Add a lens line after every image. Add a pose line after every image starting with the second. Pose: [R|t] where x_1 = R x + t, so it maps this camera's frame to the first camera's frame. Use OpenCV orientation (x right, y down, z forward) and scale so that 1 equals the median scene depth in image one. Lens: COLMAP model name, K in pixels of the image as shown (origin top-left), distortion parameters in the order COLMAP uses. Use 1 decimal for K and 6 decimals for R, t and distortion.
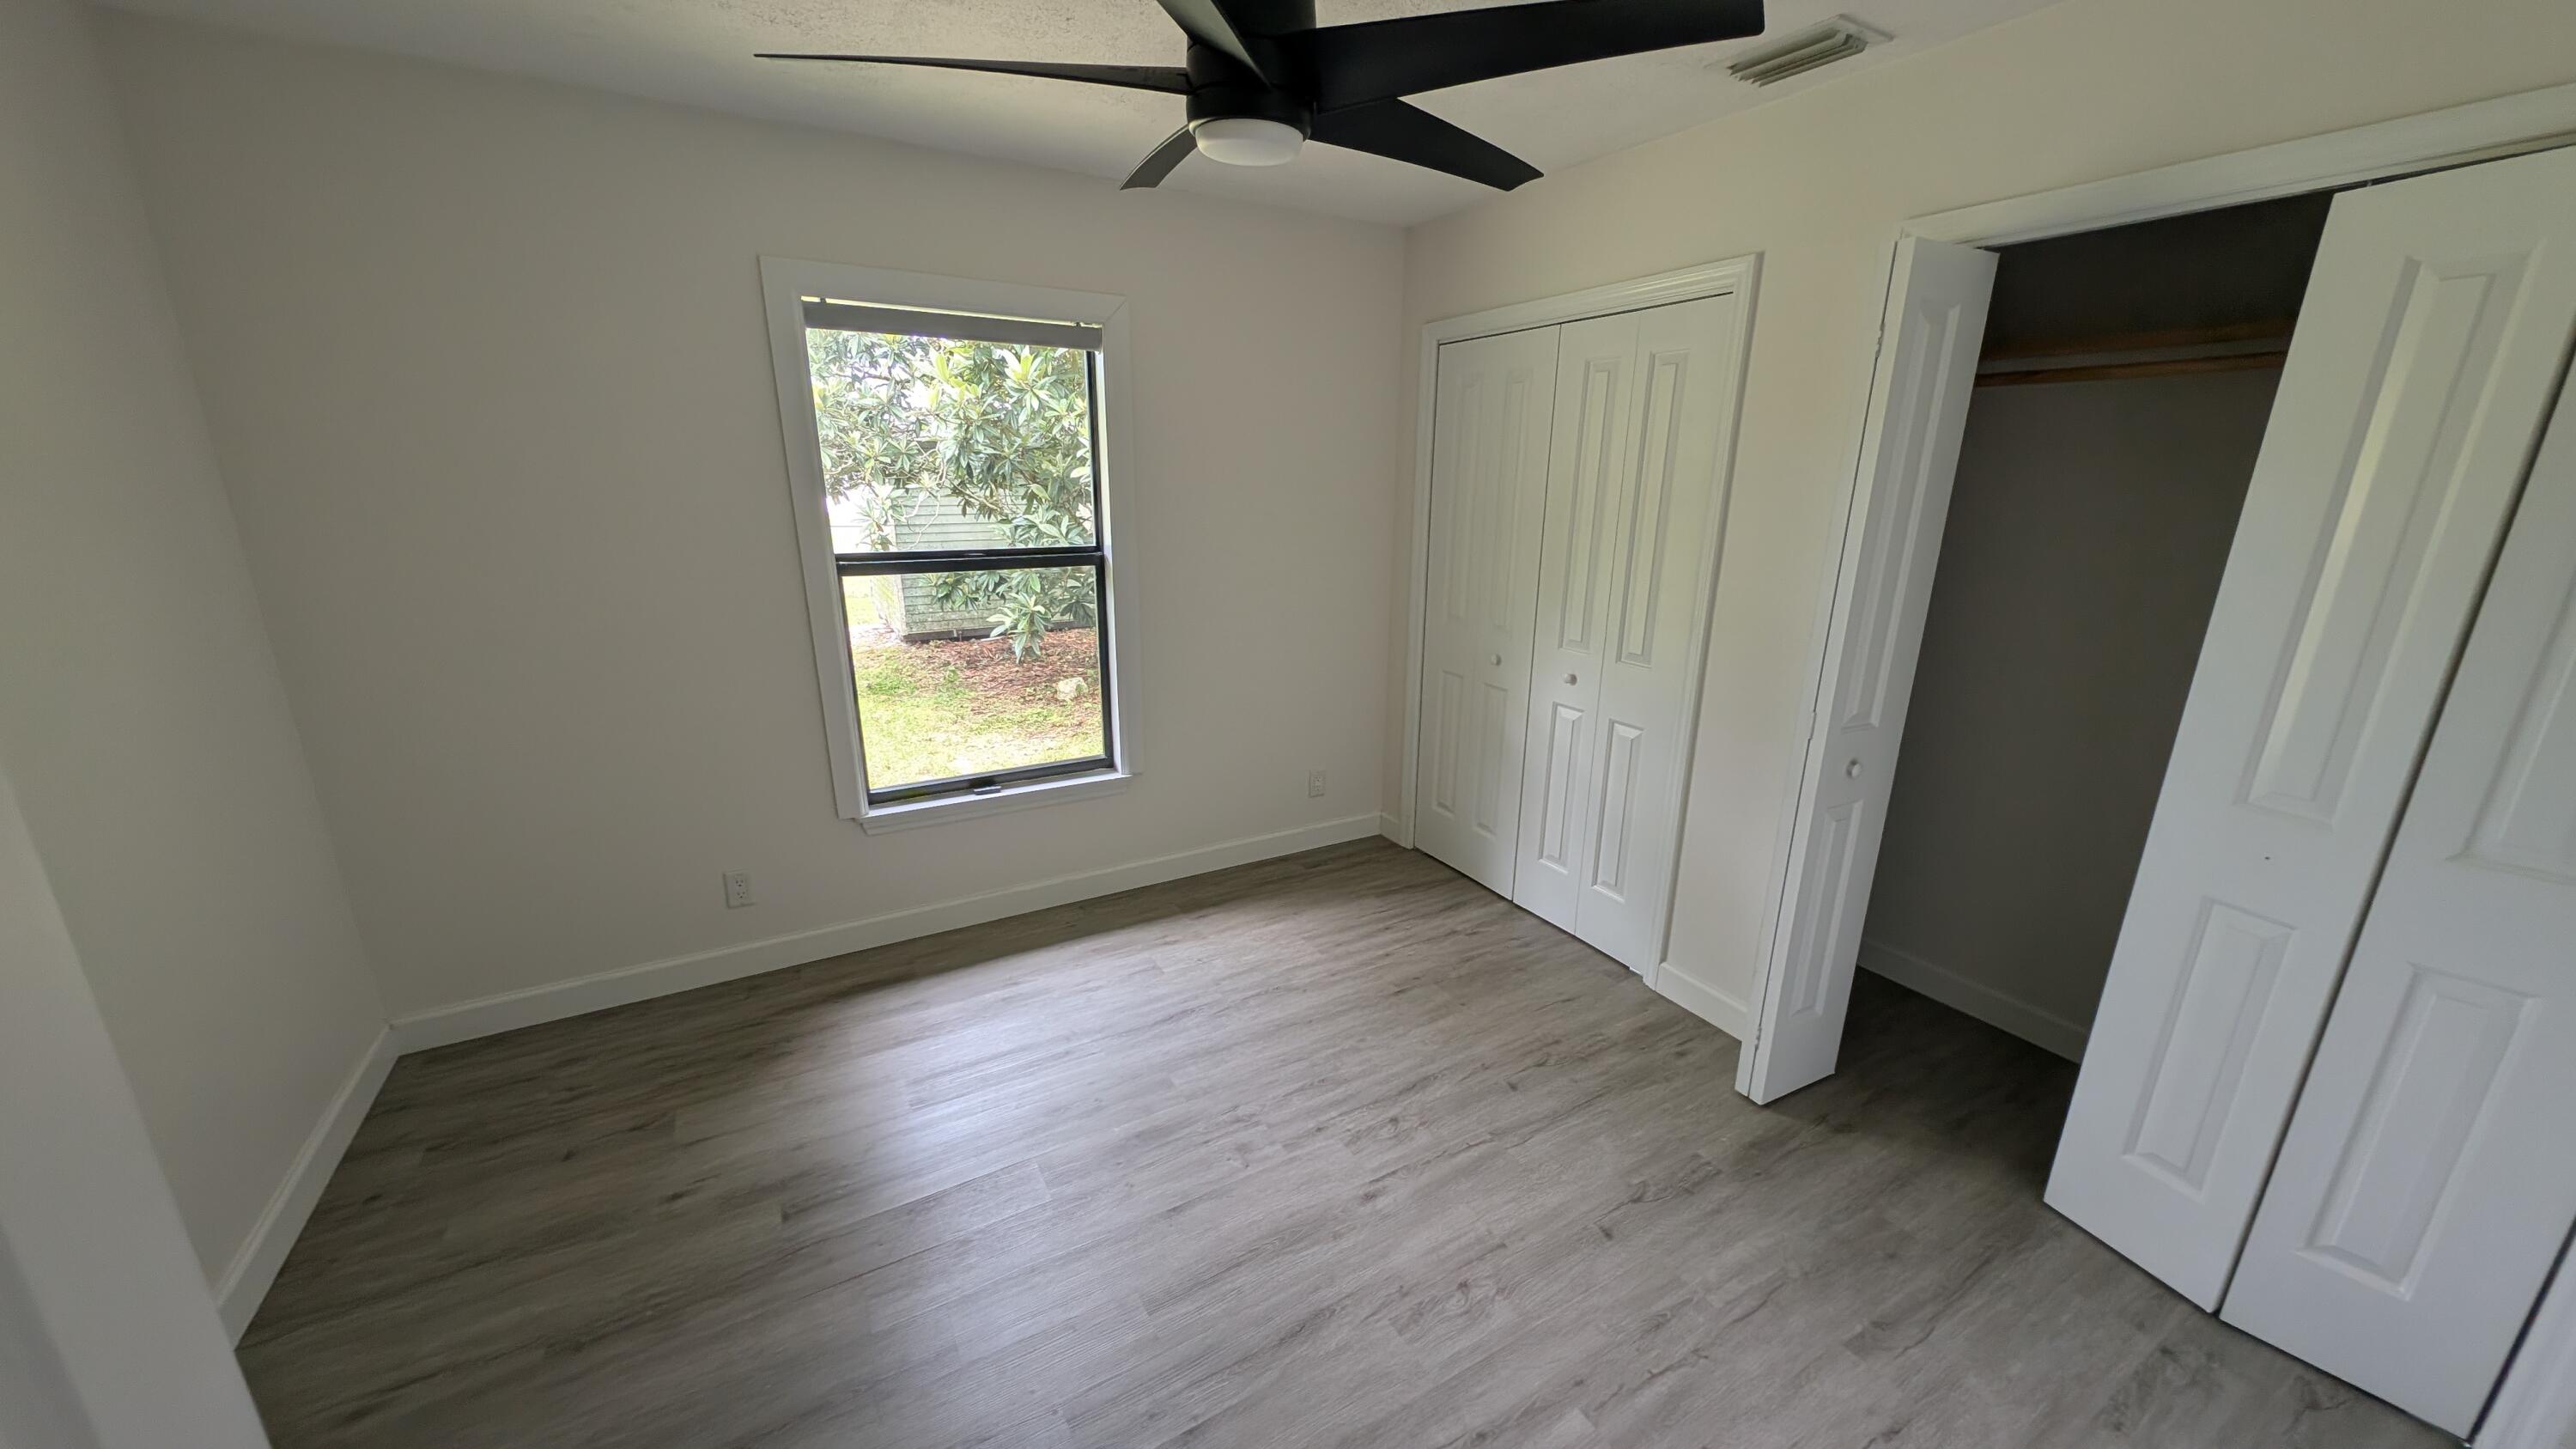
lens RADIAL K [[905.3, 0, 1297.0], [0, 905.3, 717.9], [0, 0, 1]] dist [0.005147, -0.001306]
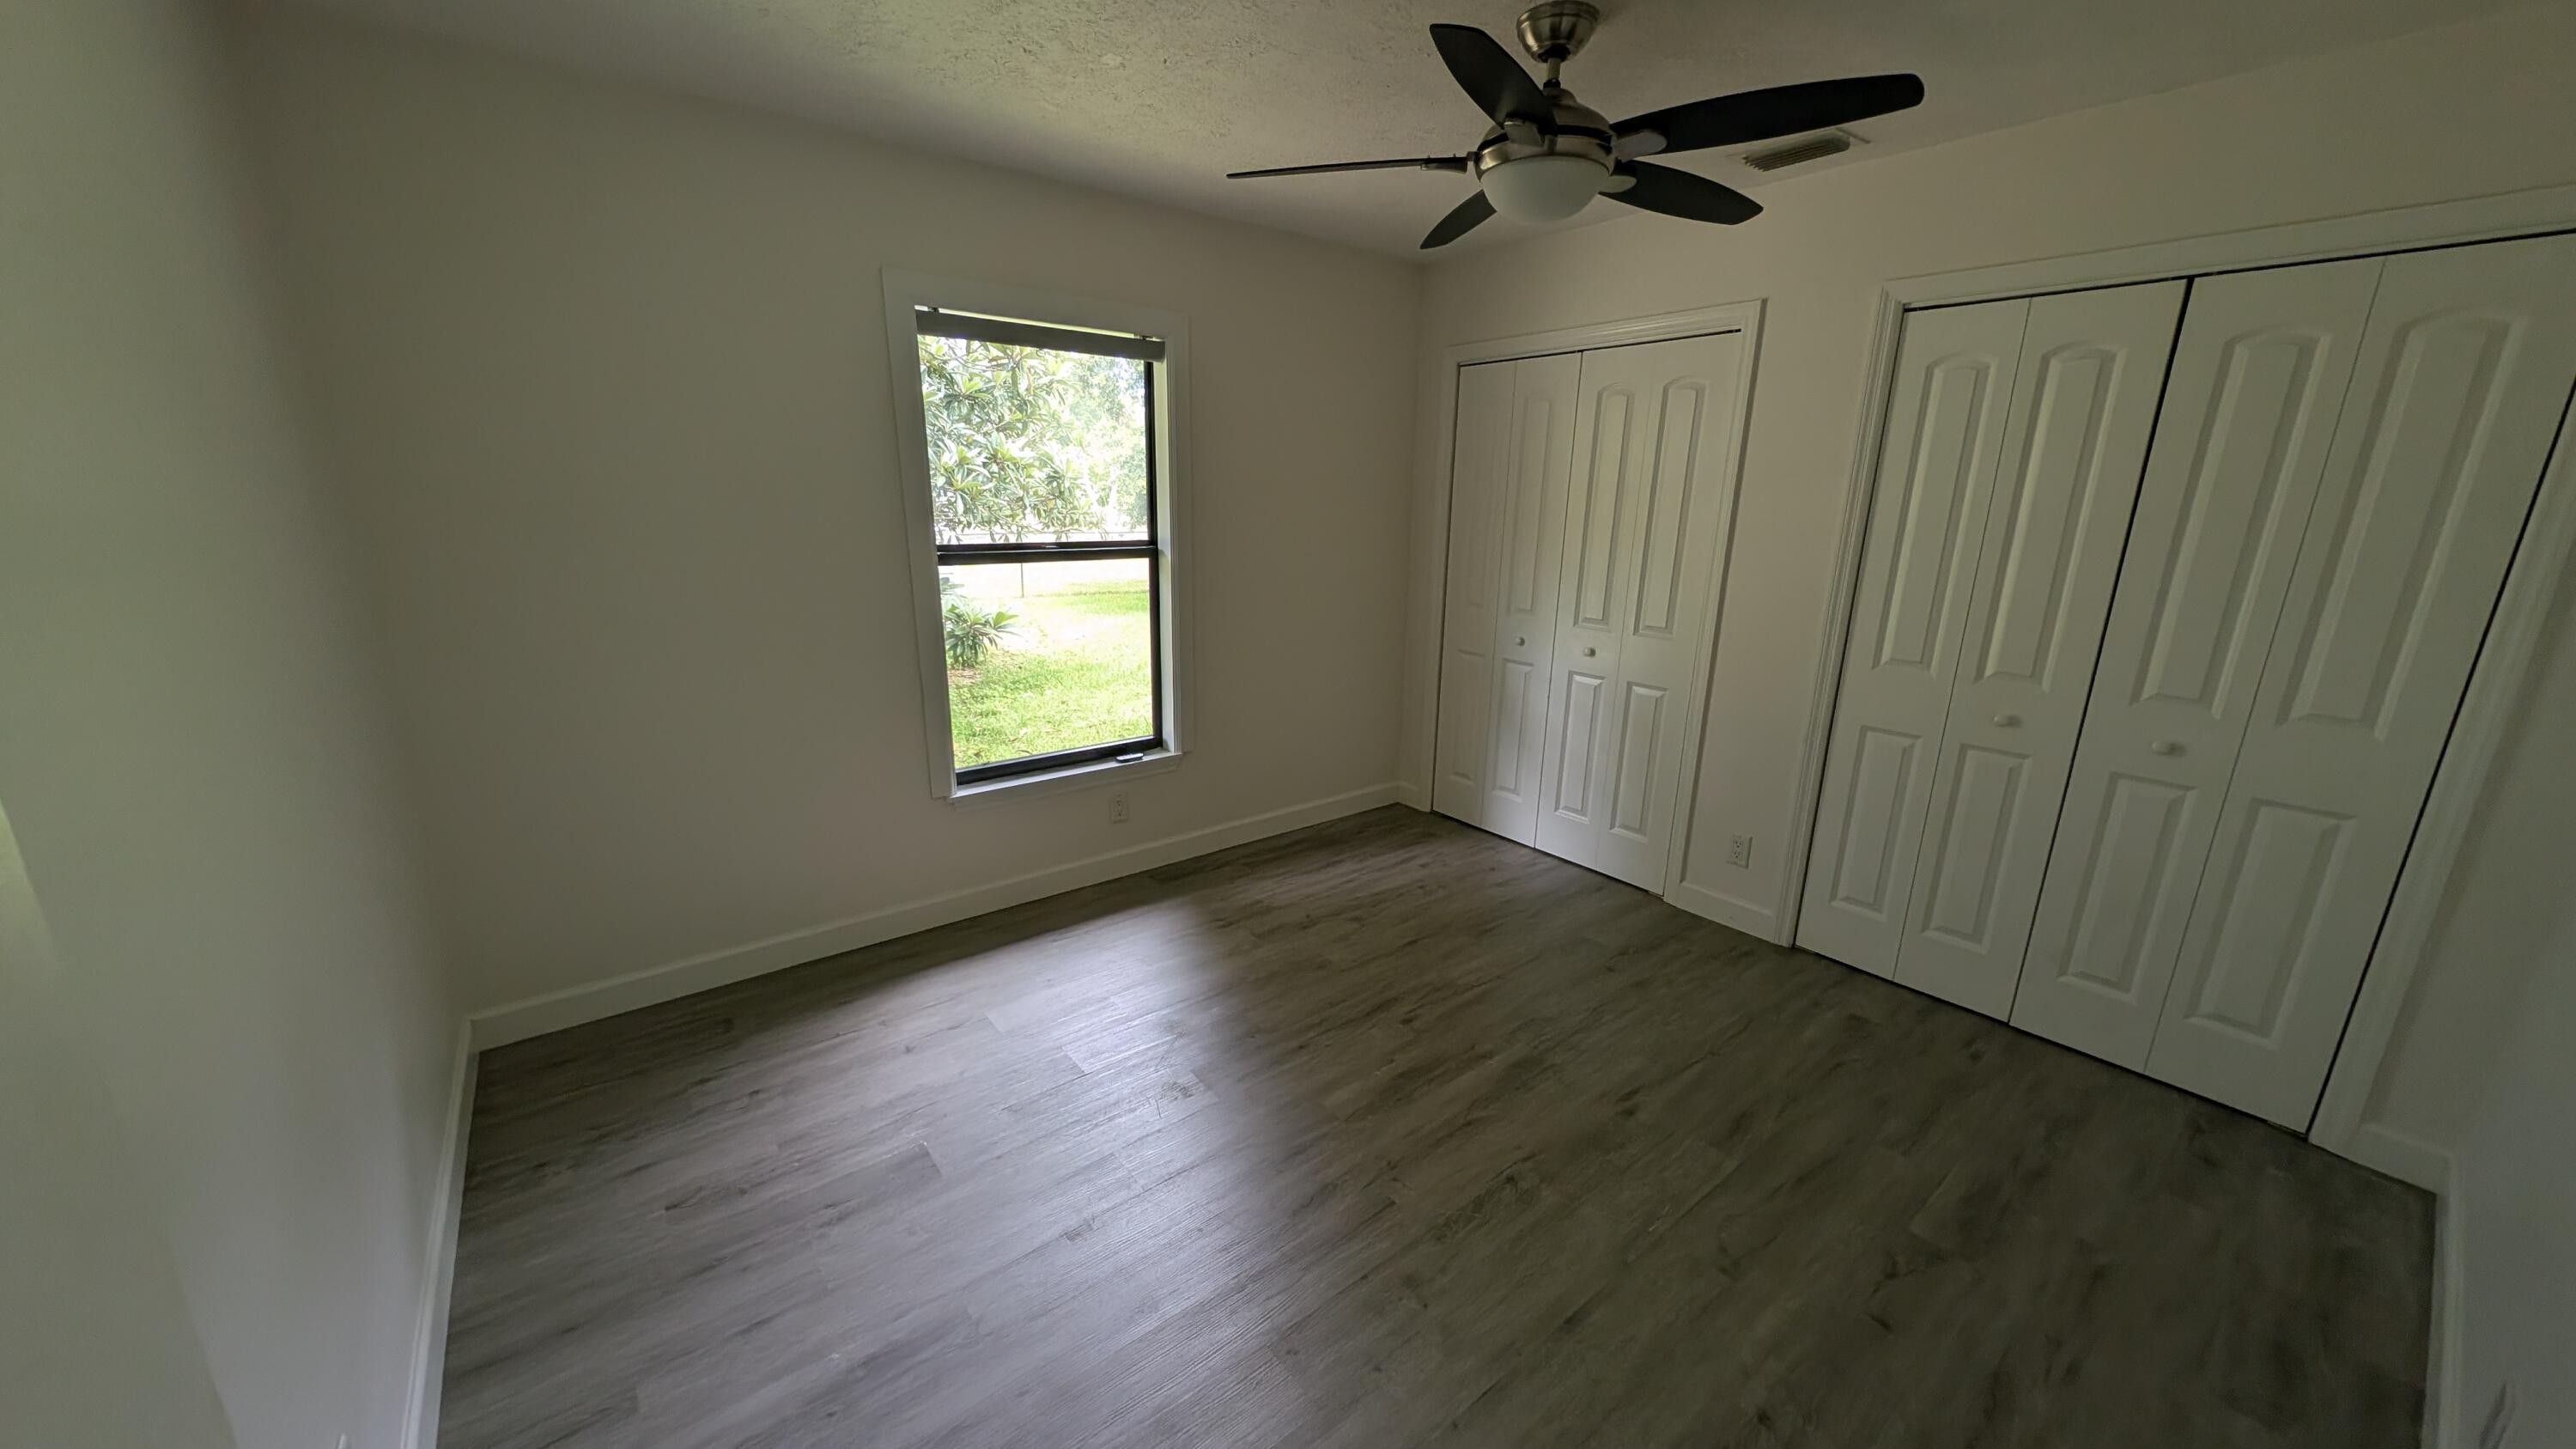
lens RADIAL K [[905.3, 0, 1271.6], [0, 905.3, 728.1], [0, 0, 1]] dist [0.005147, -0.001306]
pose [[0.989991, -0.027665, 0.138390, -0.249606], [0.028060, 0.999606, -0.000907, 0.041120], [-0.138310, 0.004781, 0.990377, -0.099530]]
